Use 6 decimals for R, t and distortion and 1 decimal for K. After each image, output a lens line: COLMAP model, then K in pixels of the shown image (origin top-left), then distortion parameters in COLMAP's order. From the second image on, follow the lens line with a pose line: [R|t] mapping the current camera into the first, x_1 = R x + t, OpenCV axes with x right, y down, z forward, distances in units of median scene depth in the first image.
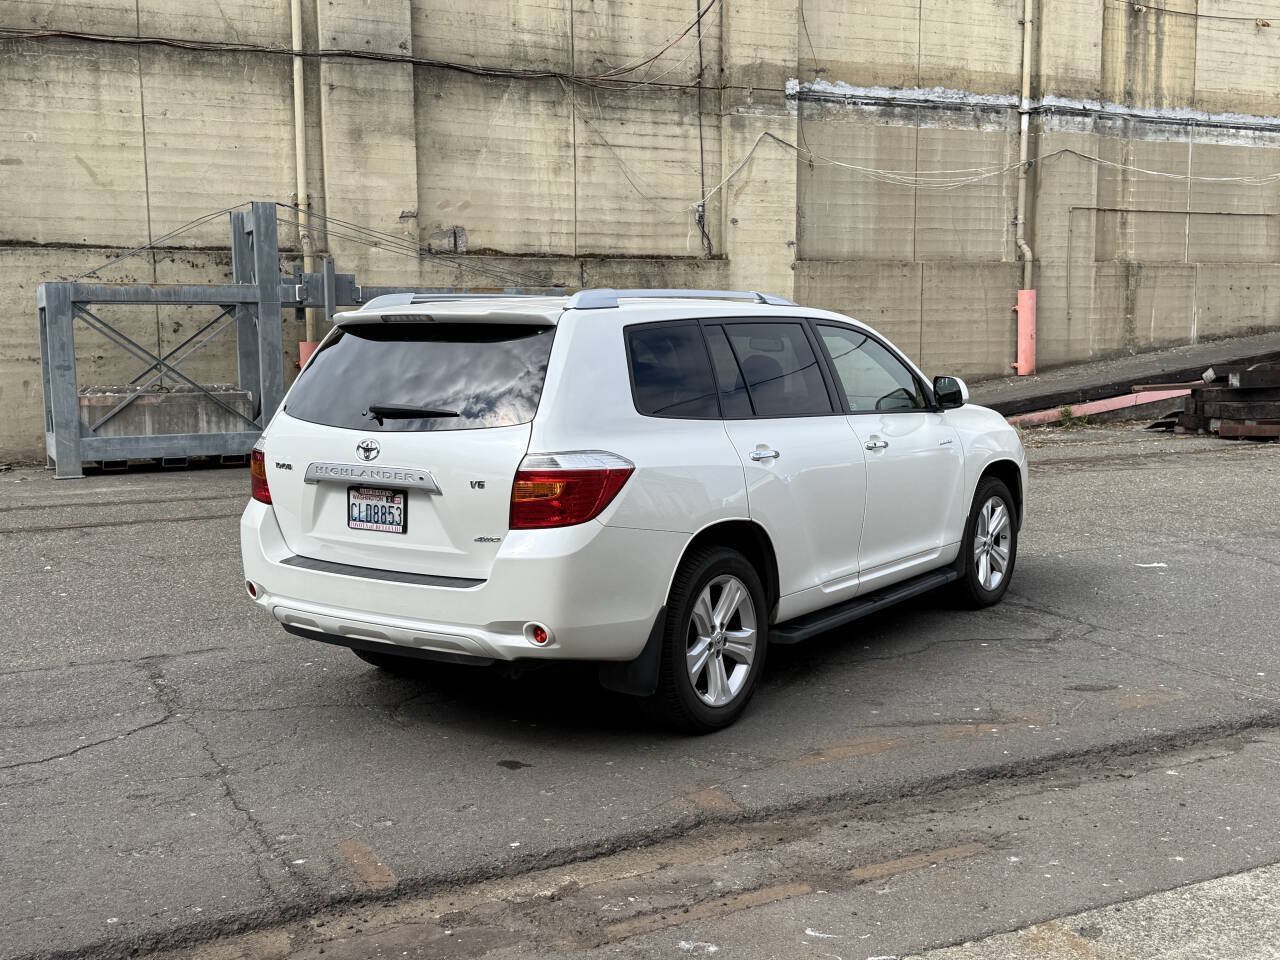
lens RADIAL K [[1378.9, 0, 637.1], [0, 1378.9, 485.8], [0, 0, 1]] dist [0.190123, -0.408816]
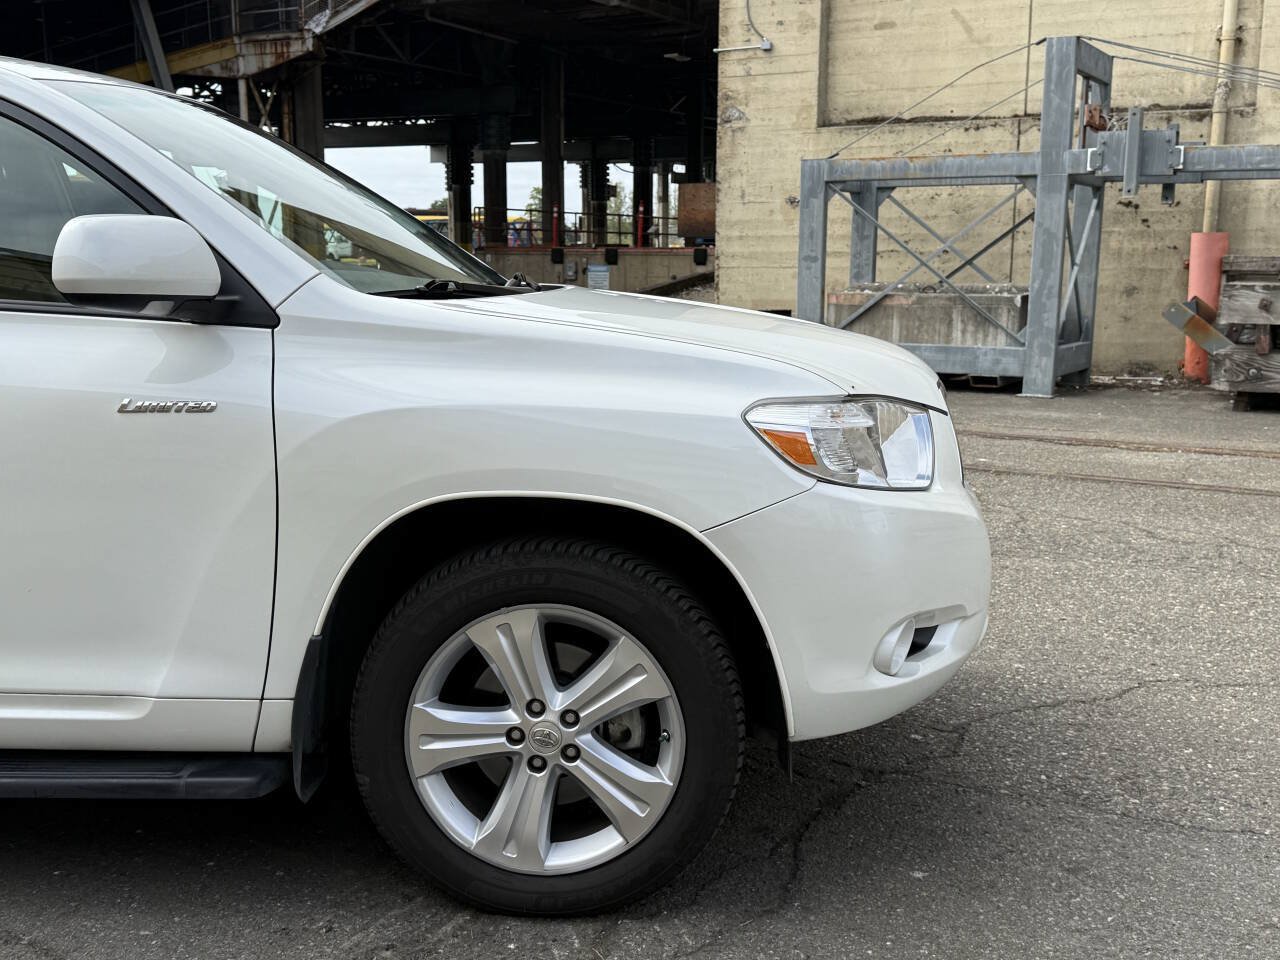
lens RADIAL K [[1380.1, 0, 635.9], [0, 1380.1, 495.7], [0, 0, 1]] dist [0.199465, -0.460628]
pose [[0.546227, 0.159334, -0.822343, 0.238991], [-0.106933, 0.986973, 0.120203, -0.026601], [0.830783, 0.022278, 0.556150, 0.372369]]
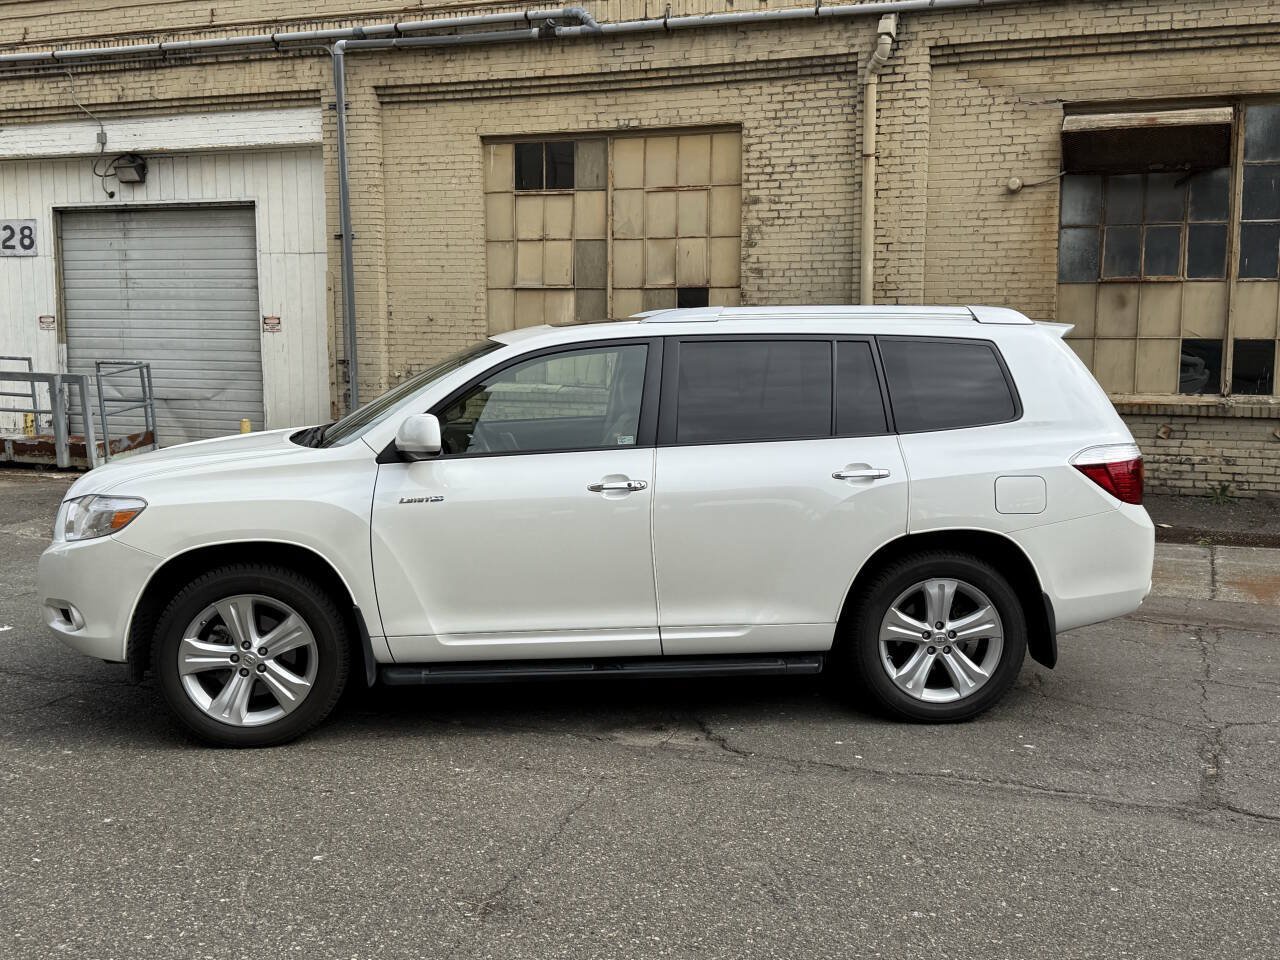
lens RADIAL K [[1374.6, 0, 649.8], [0, 1374.6, 478.5], [0, 0, 1]] dist [0.197982, -0.449160]
pose [[-0.668275, -0.075948, 0.740028, -0.263552], [0.093135, 0.978407, 0.184517, -0.077643], [-0.738062, 0.192230, -0.646771, 0.640043]]
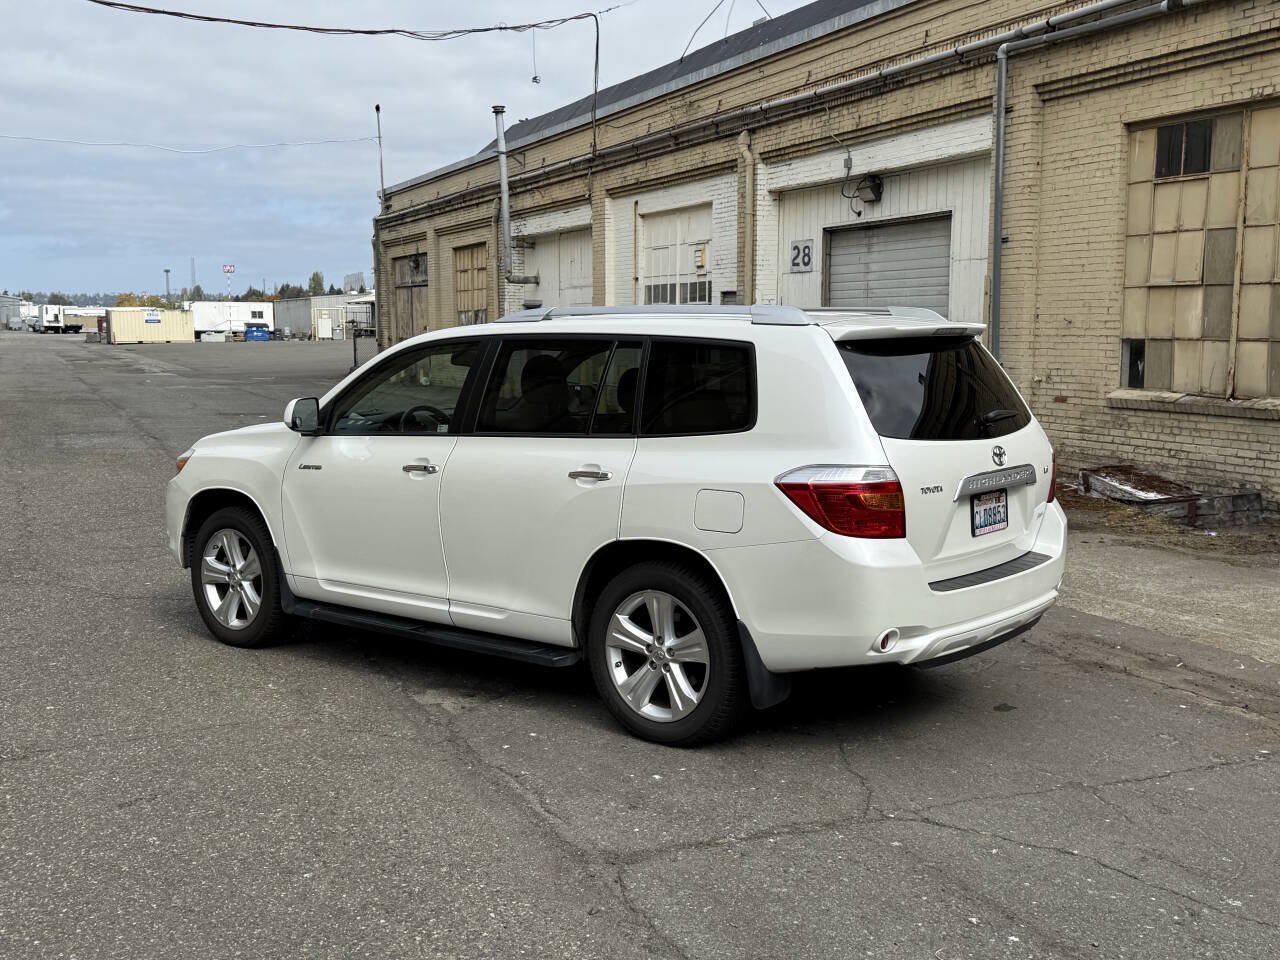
lens RADIAL K [[1374.0, 0, 646.6], [0, 1374.0, 482.7], [0, 0, 1]] dist [0.199005, -0.453415]
pose [[0.050812, -0.102733, 0.993410, -0.375856], [0.117875, 0.988360, 0.096181, -0.041361], [-0.991728, 0.112211, 0.062330, 0.358564]]
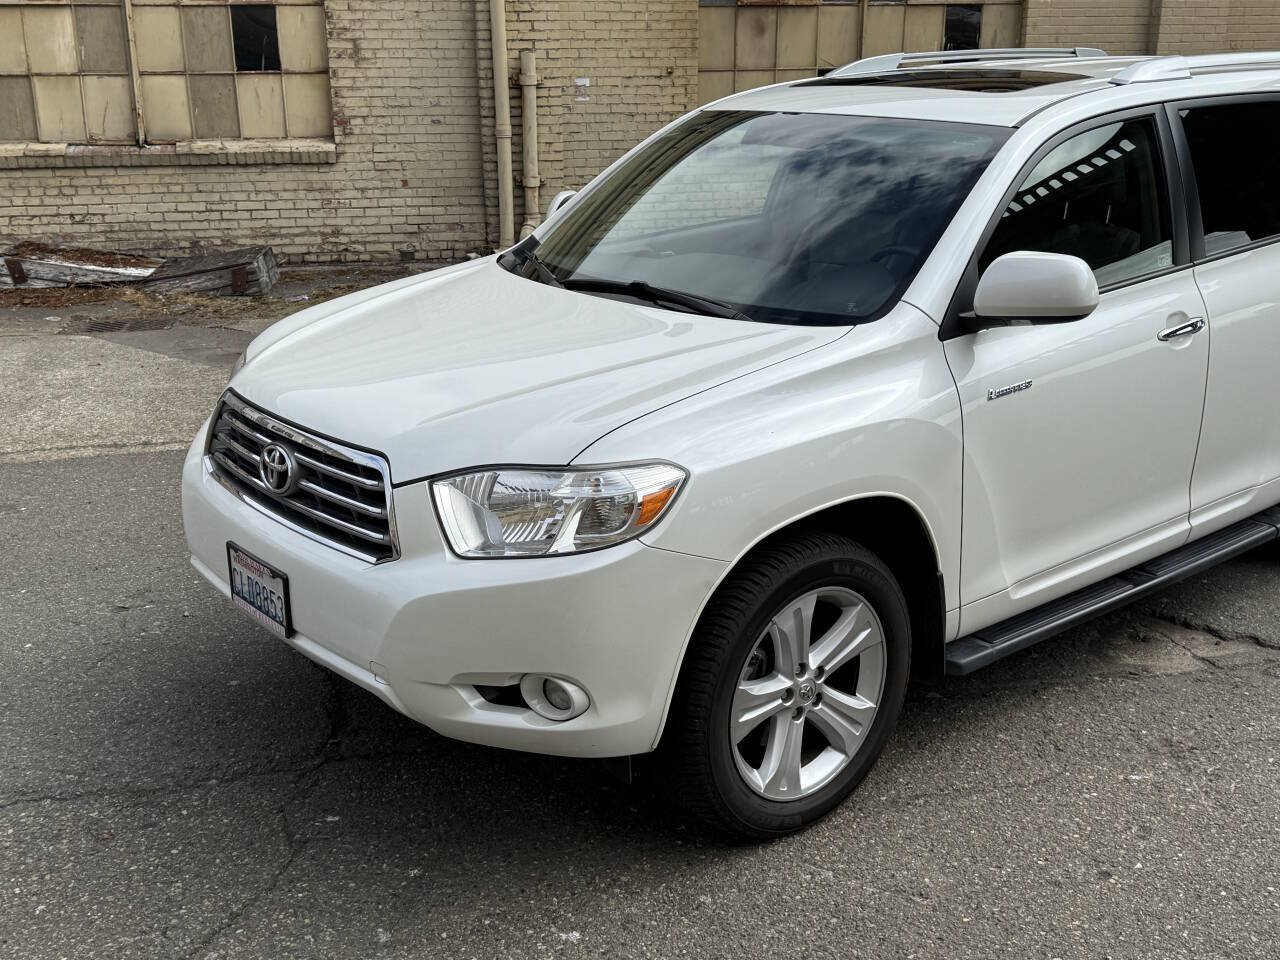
lens RADIAL K [[1378.7, 0, 644.0], [0, 1378.7, 480.2], [0, 0, 1]] dist [0.200405, -0.454554]
pose [[-0.968734, -0.061299, 0.240409, 0.006385], [0.044214, 0.910832, 0.410403, -0.092529], [-0.244129, 0.408200, -0.879644, 0.670430]]
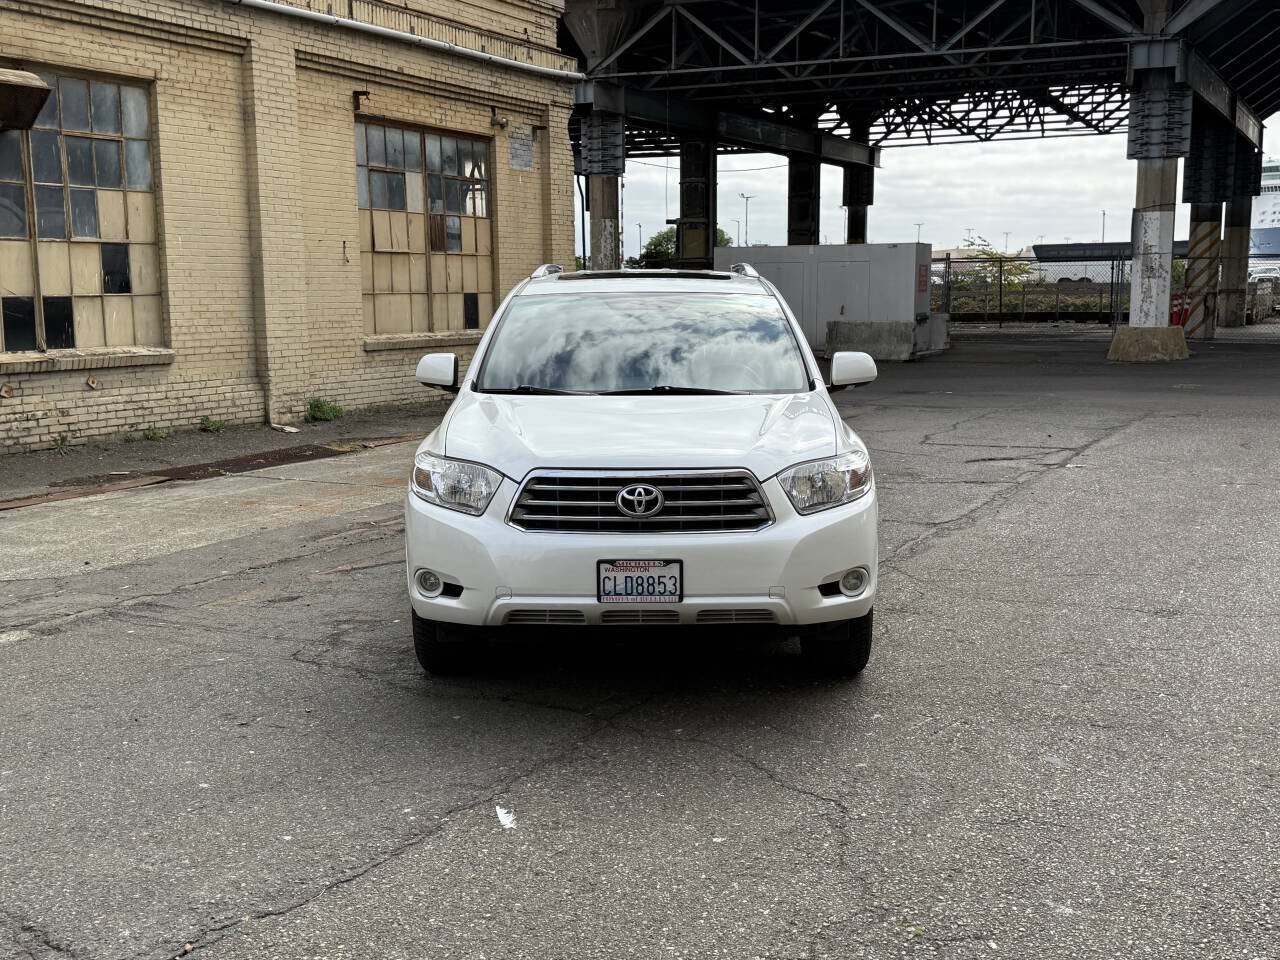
lens RADIAL K [[1378.7, 0, 644.0], [0, 1378.7, 480.2], [0, 0, 1]] dist [0.200405, -0.454554]
pose [[-0.815240, 0.096186, -0.571079, 0.264366], [-0.055753, 0.968495, 0.242712, -0.093149], [0.576433, 0.229708, -0.784193, 0.742657]]
